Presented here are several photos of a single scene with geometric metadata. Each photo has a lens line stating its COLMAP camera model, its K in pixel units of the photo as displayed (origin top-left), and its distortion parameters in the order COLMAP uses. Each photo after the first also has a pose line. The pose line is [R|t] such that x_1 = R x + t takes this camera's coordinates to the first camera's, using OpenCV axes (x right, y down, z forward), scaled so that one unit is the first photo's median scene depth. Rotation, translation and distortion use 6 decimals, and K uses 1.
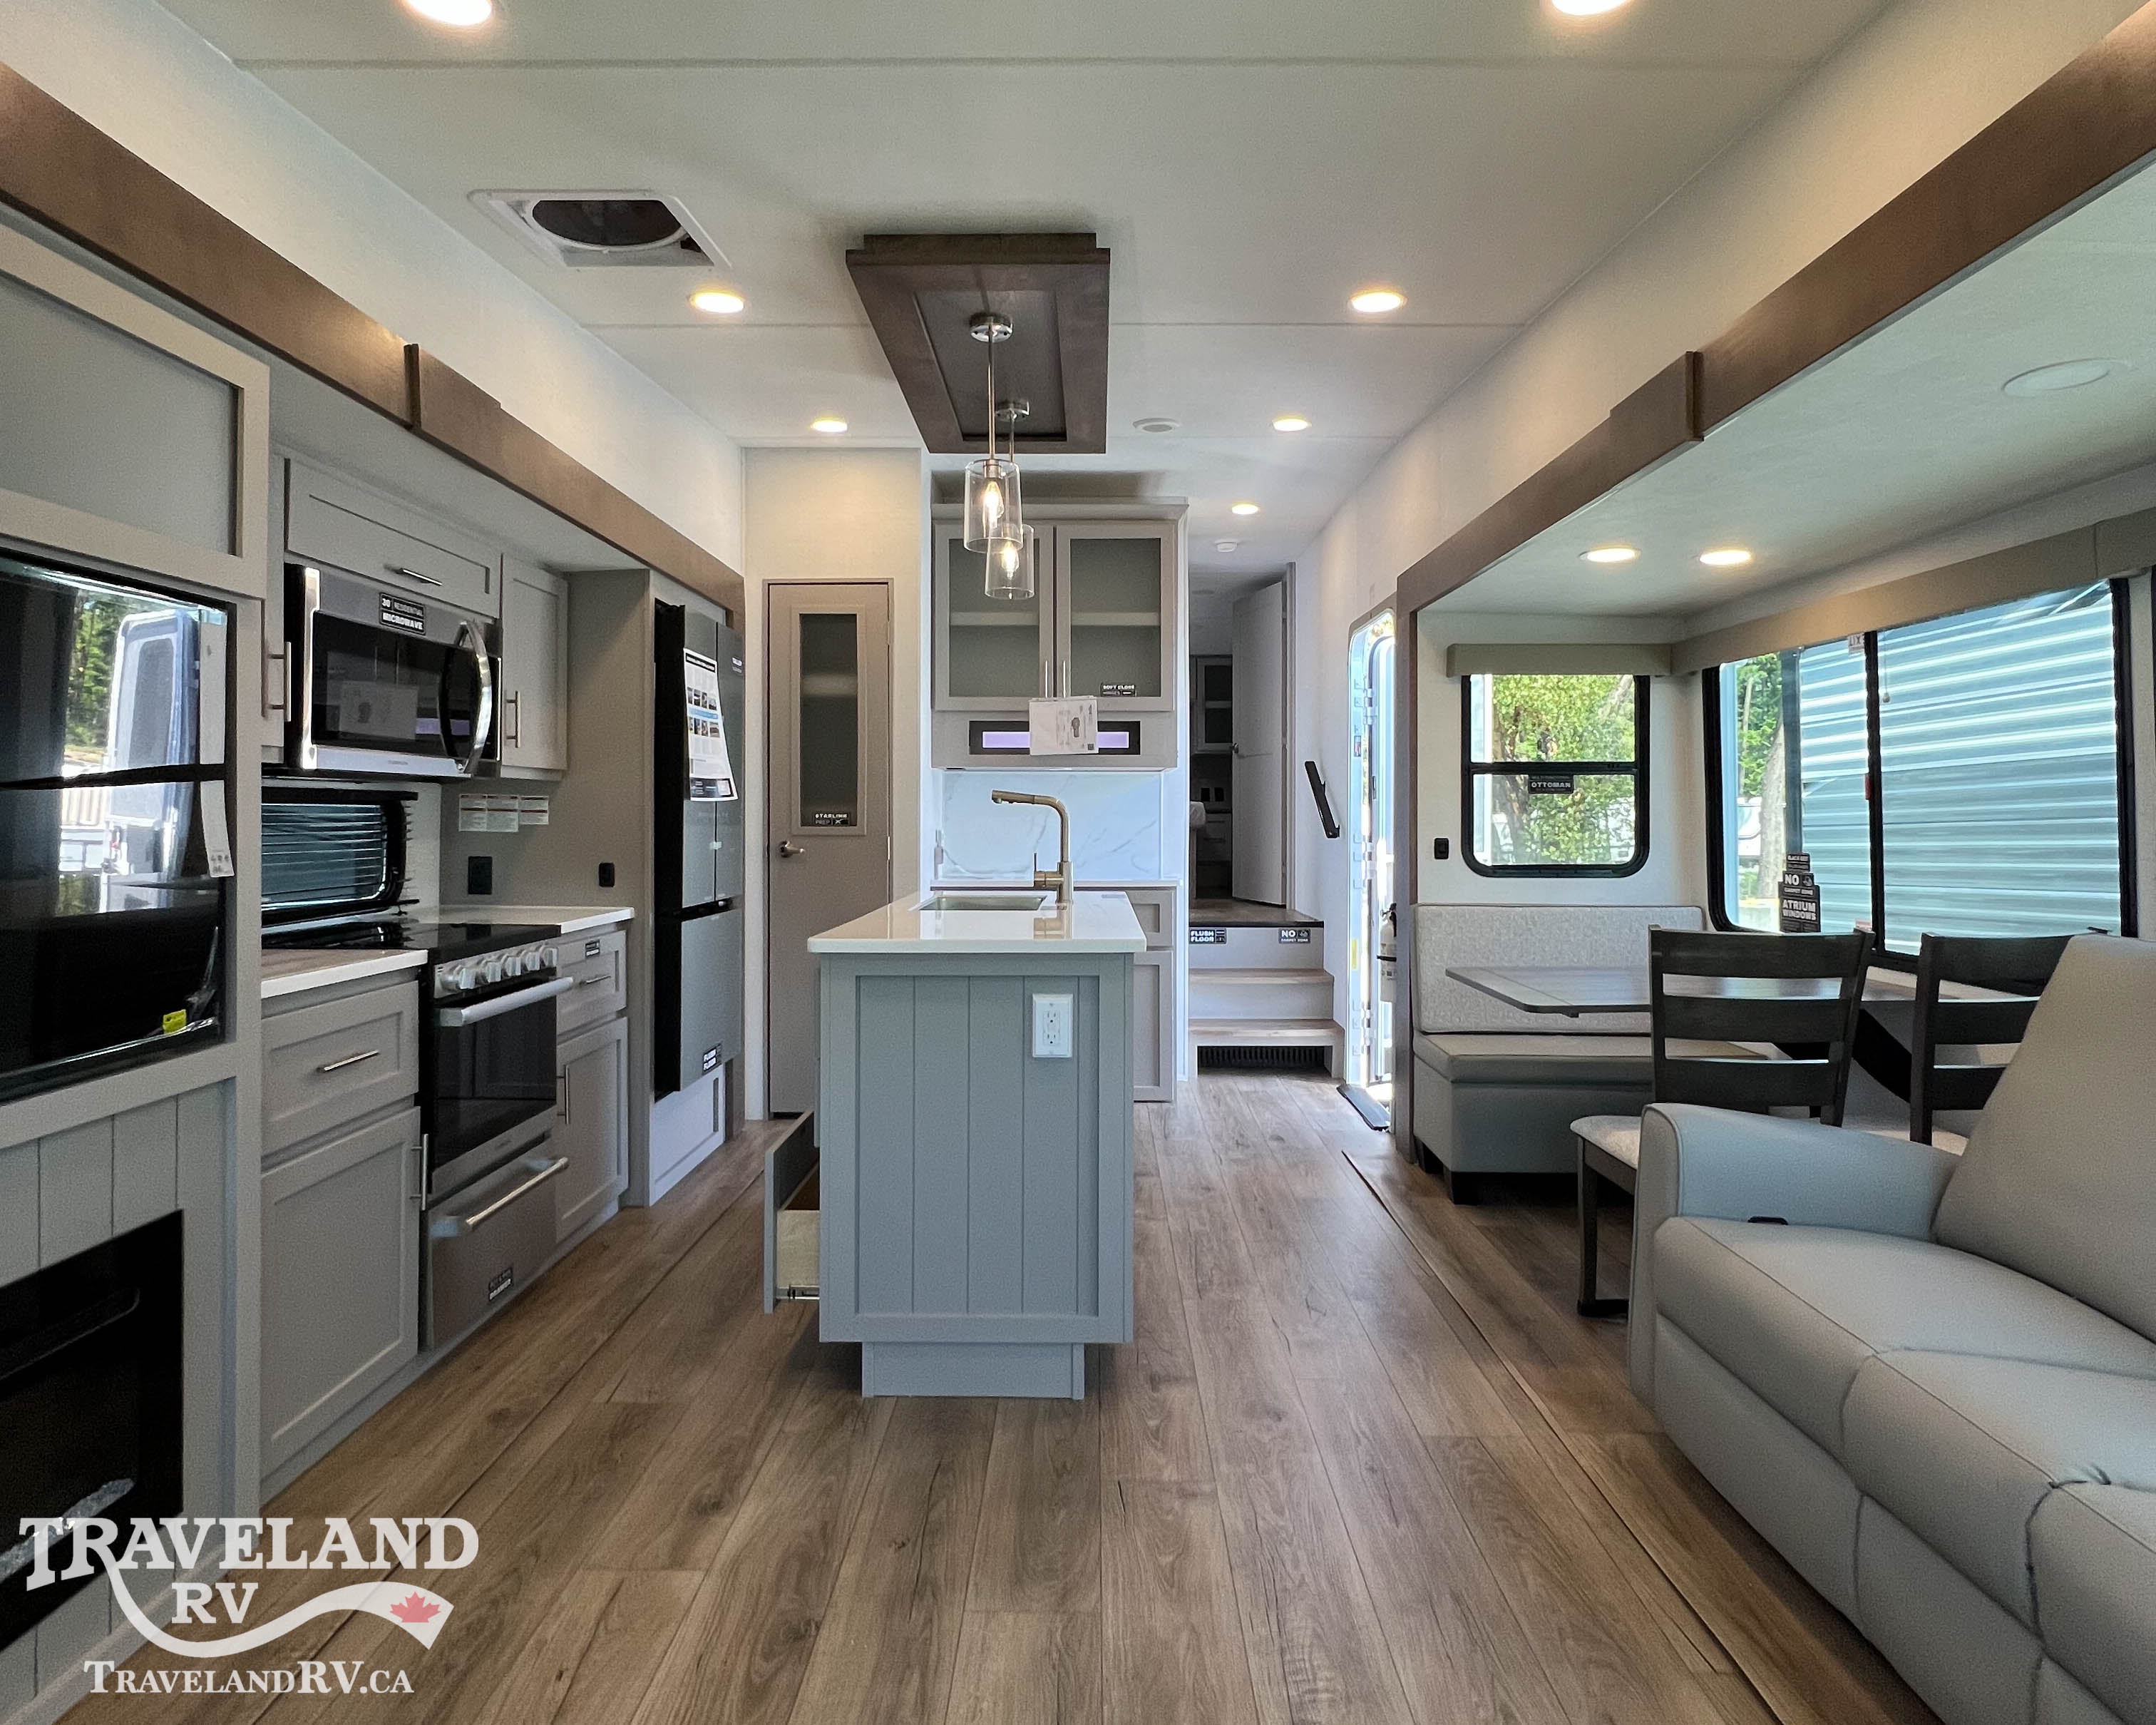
lens RADIAL K [[1170.3, 0, 1067.7], [0, 1170.3, 825.9], [0, 0, 1]] dist [0.003832, -0.000219]
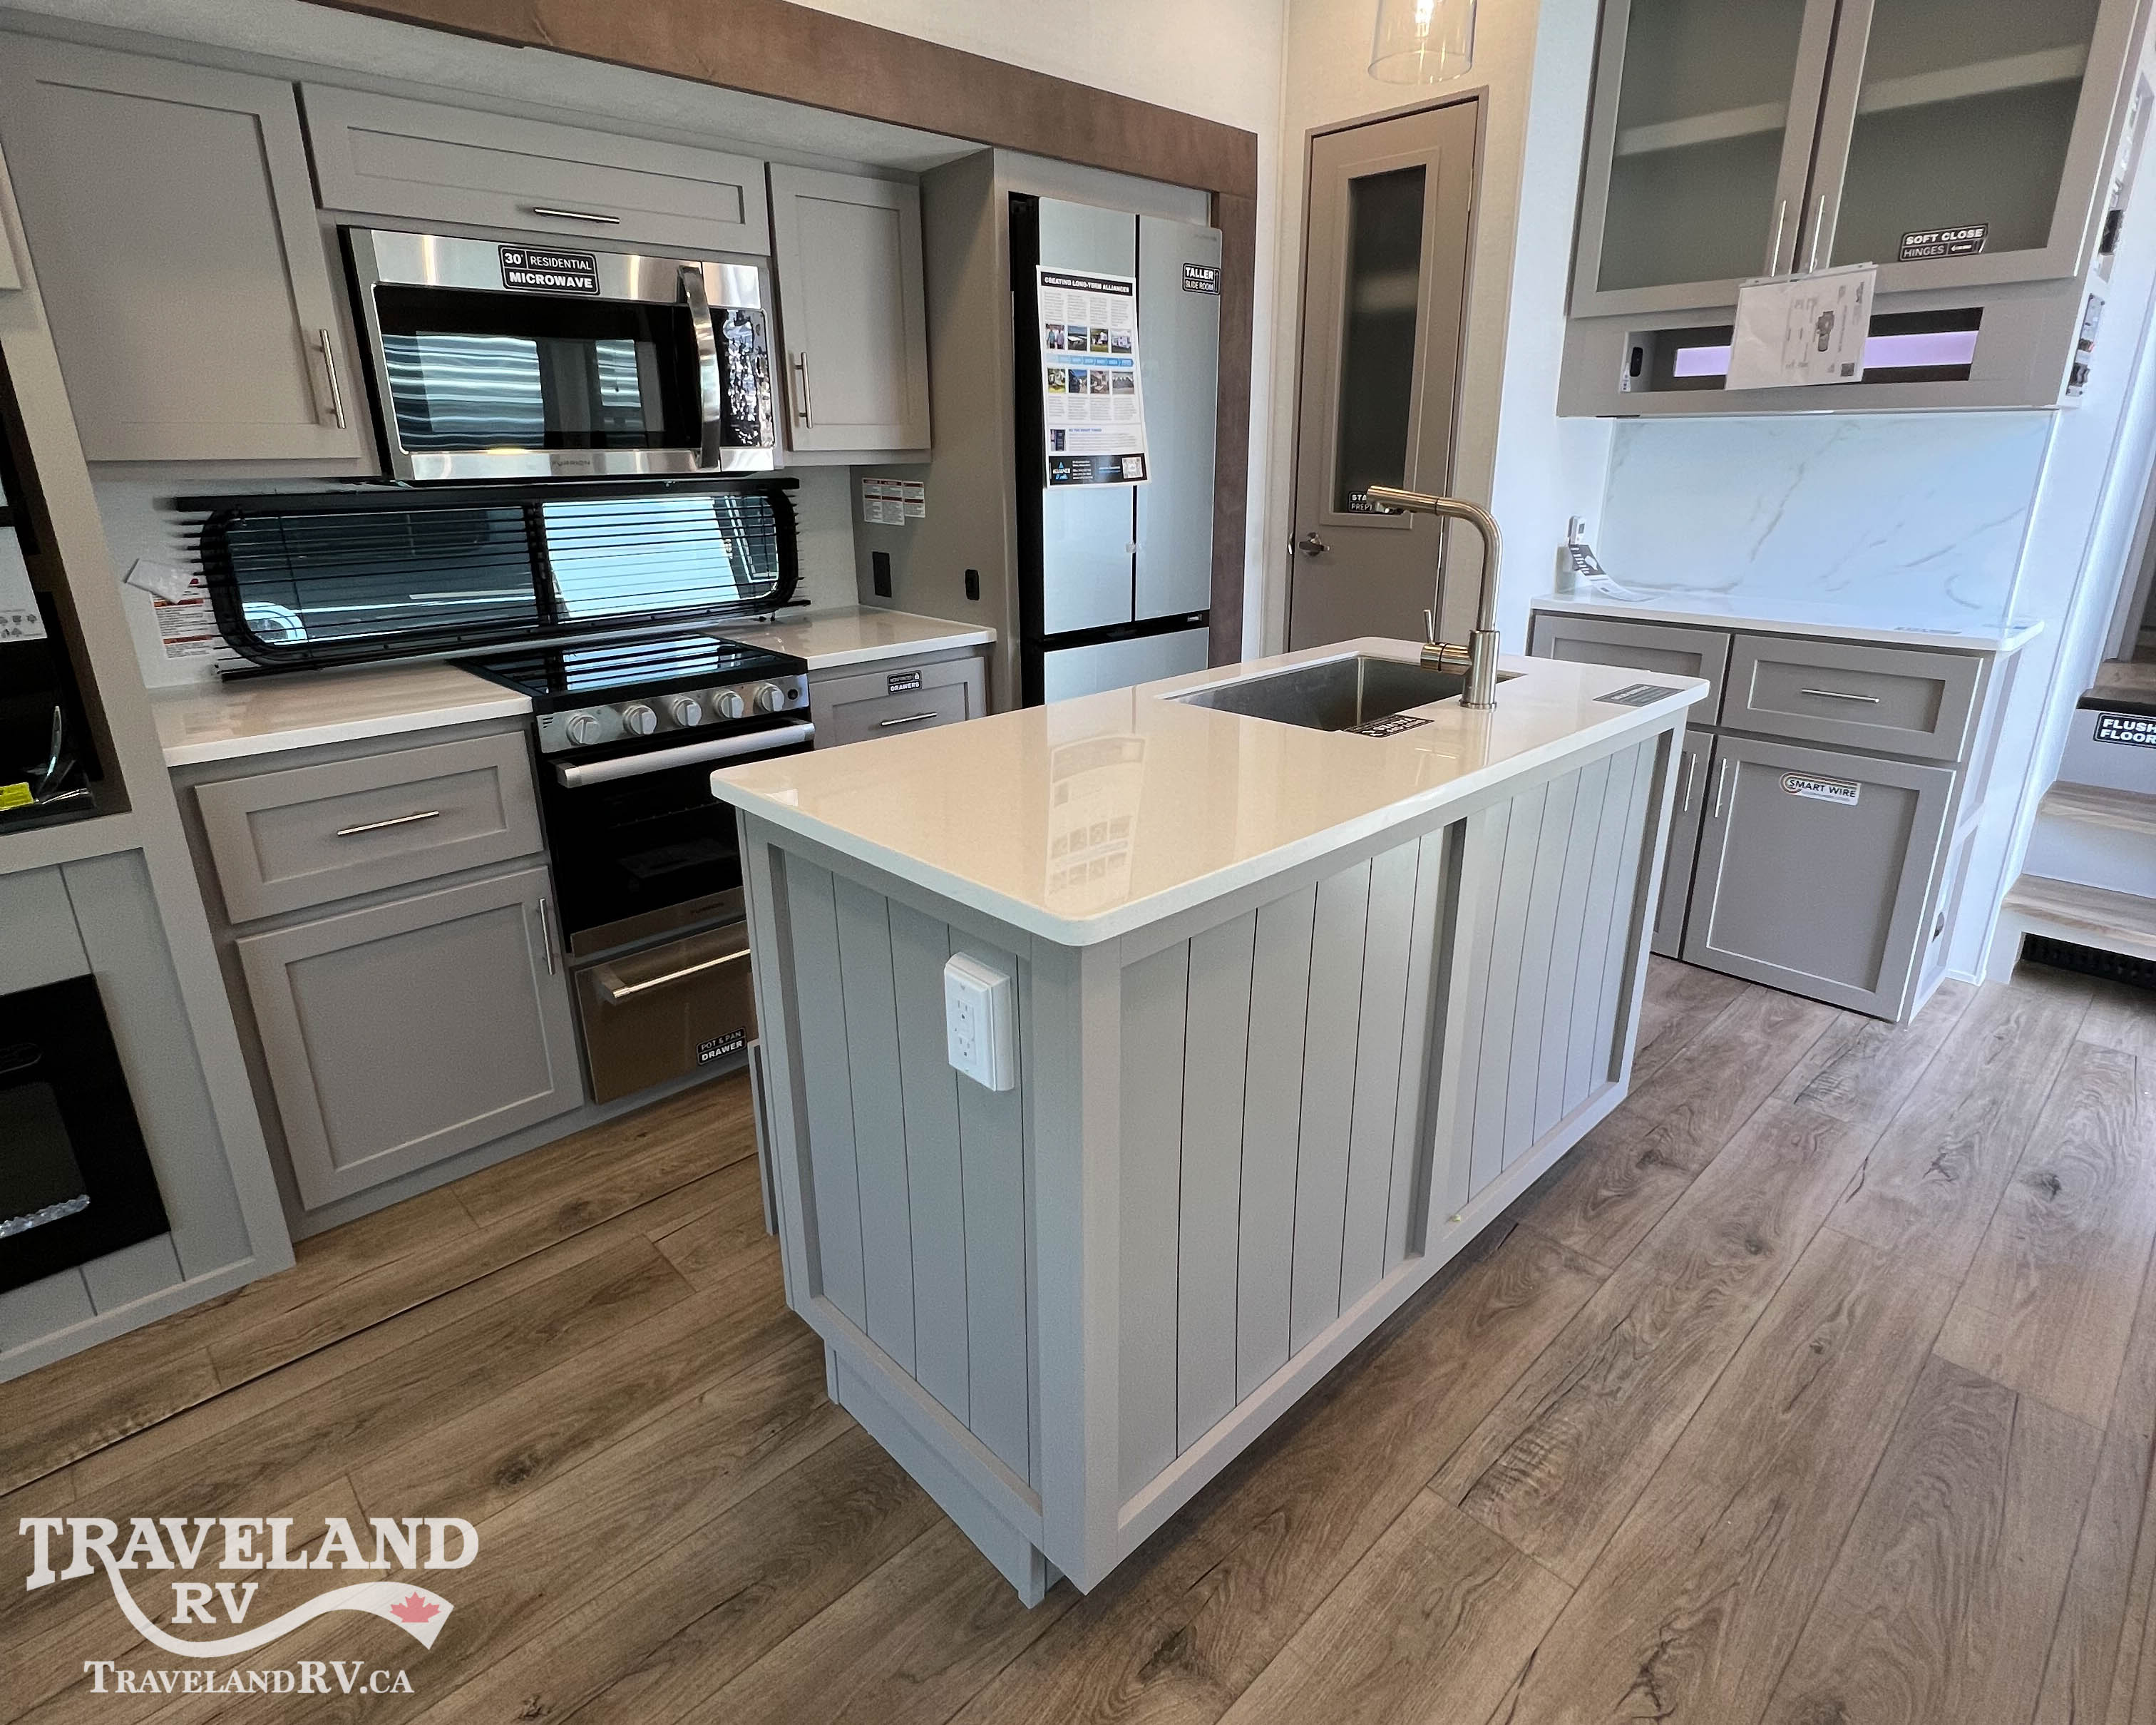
lens RADIAL K [[1150.6, 0, 1072.5], [0, 1150.6, 820.0], [0, 0, 1]] dist [-0.005867, 0.002042]
pose [[0.700731, 0.213709, -0.680665, 0.220778], [0.004547, 0.952722, 0.303809, -0.042520], [0.713411, -0.215983, 0.666630, 0.469528]]
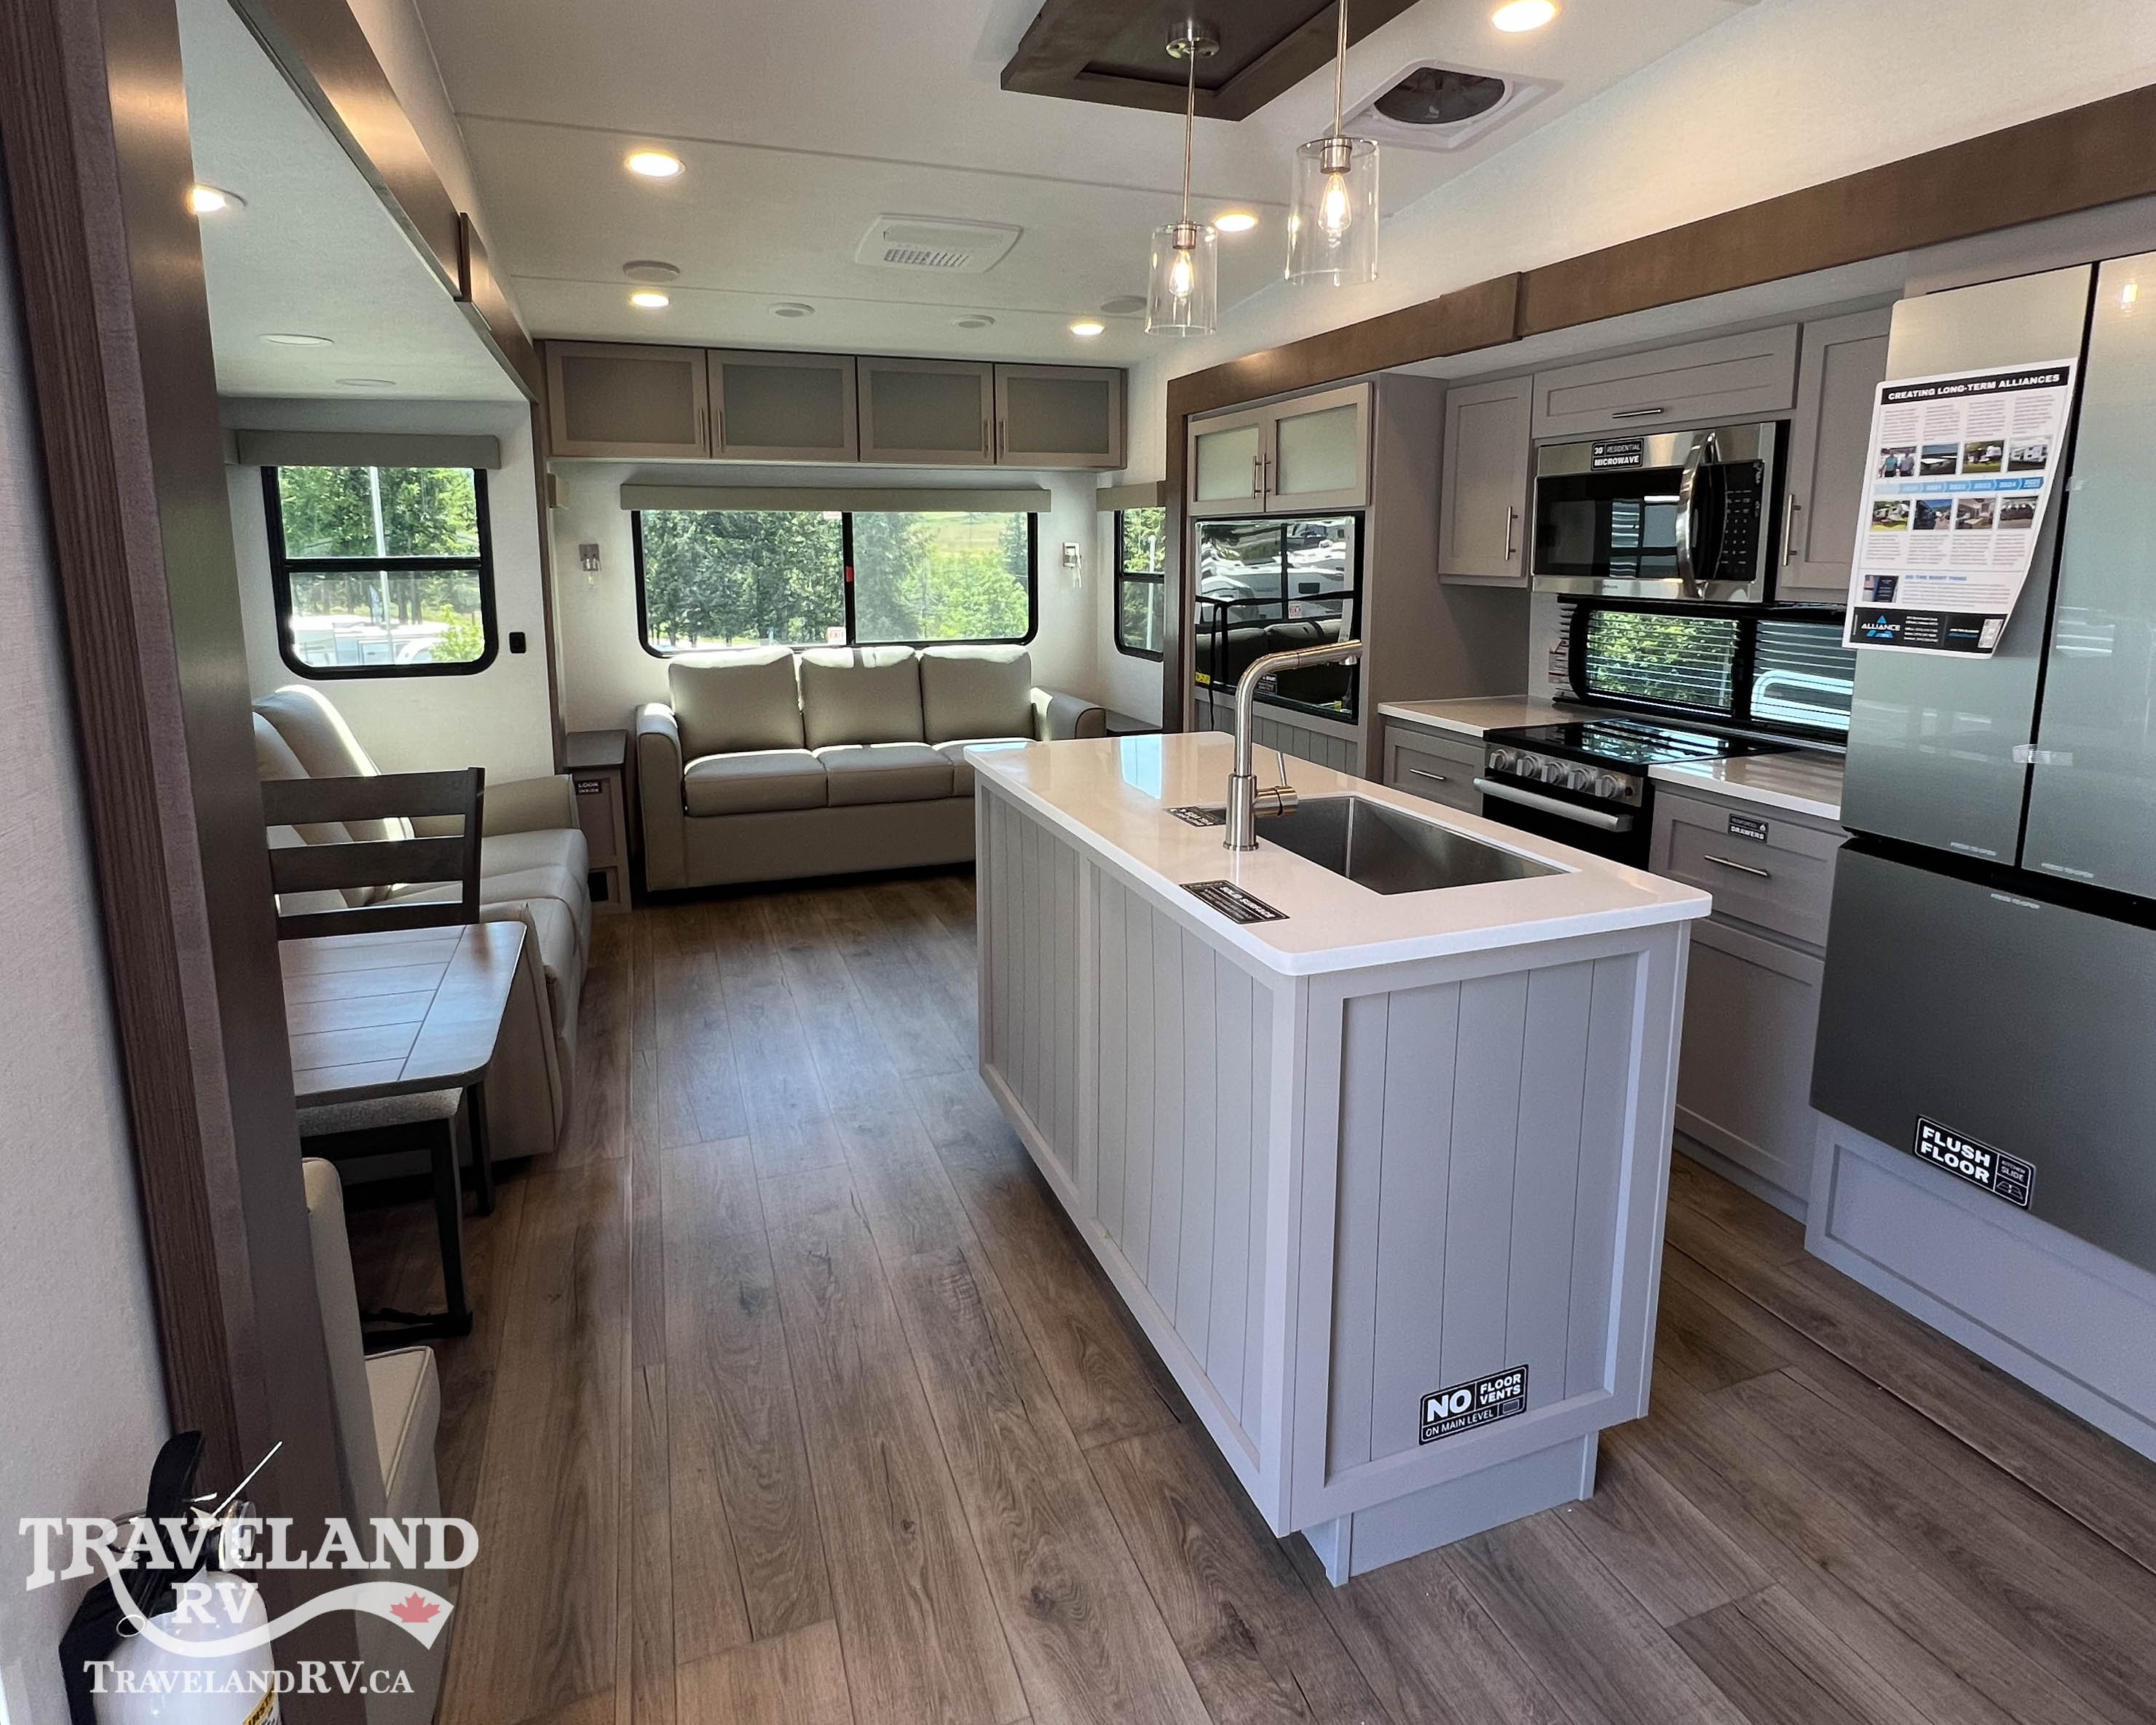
lens RADIAL K [[1170.2, 0, 1061.0], [0, 1170.2, 716.8], [0, 0, 1]] dist [0.003832, -0.000219]
pose [[-0.935483, 0.050710, -0.349713, 0.249444], [-0.004296, 0.987945, 0.154747, -0.074699], [0.353345, 0.146266, -0.923988, 1.371897]]
